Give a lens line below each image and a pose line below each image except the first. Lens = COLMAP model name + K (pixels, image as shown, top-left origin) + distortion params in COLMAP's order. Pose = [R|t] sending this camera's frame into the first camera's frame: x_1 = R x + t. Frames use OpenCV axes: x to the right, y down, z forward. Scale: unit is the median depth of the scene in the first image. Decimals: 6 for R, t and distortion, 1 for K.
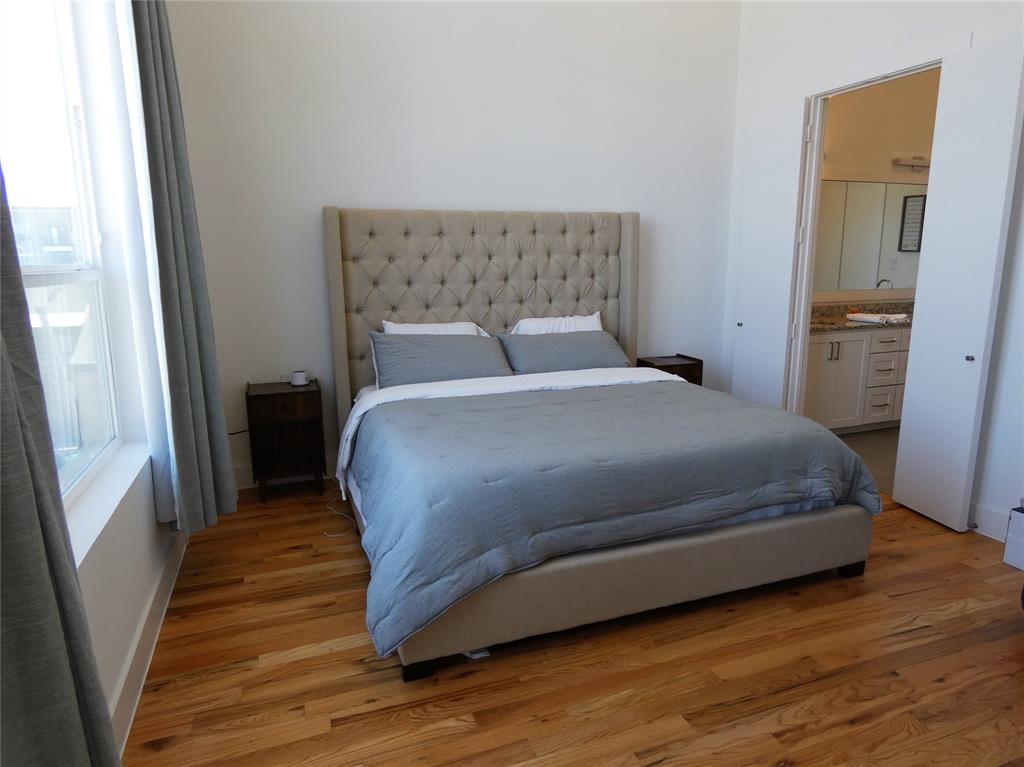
lens RADIAL K [[615.5, 0, 511.8], [0, 615.5, 382.1], [0, 0, 1]] dist [-0.002083, -0.005579]
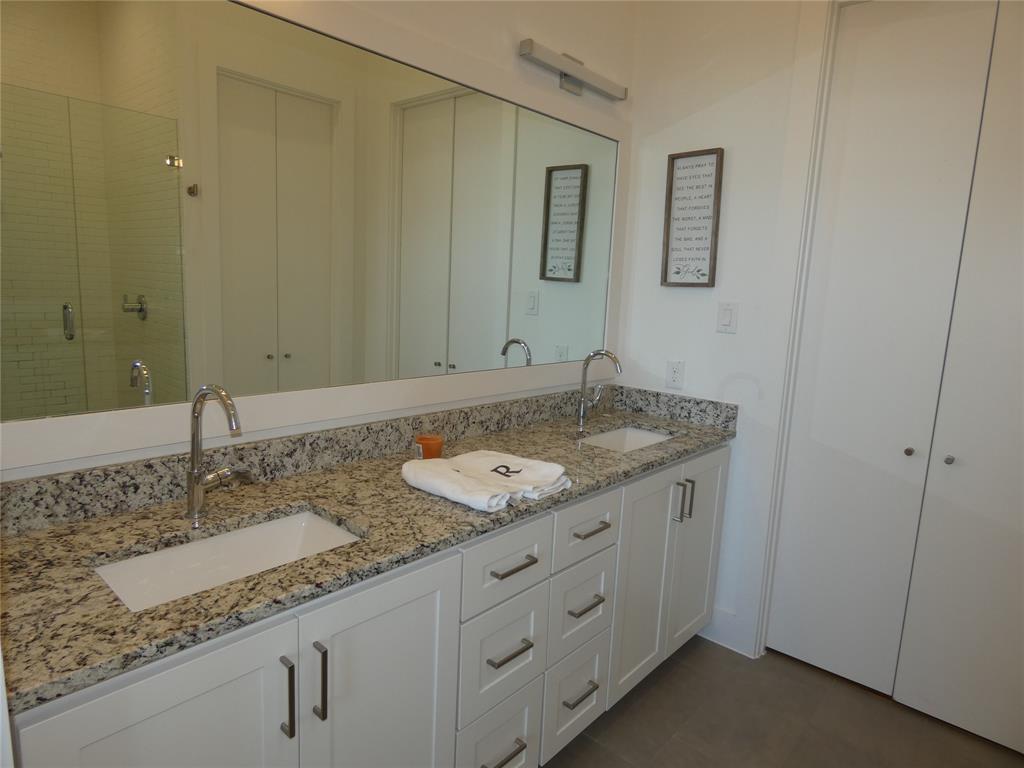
lens RADIAL K [[615.5, 0, 510.3], [0, 615.5, 381.5], [0, 0, 1]] dist [-0.002083, -0.005579]
pose [[0.879310, -0.019020, 0.475871, 0.377574], [0.030773, 0.999383, -0.016918, -0.125429], [-0.475255, 0.029520, 0.879353, 0.589660]]
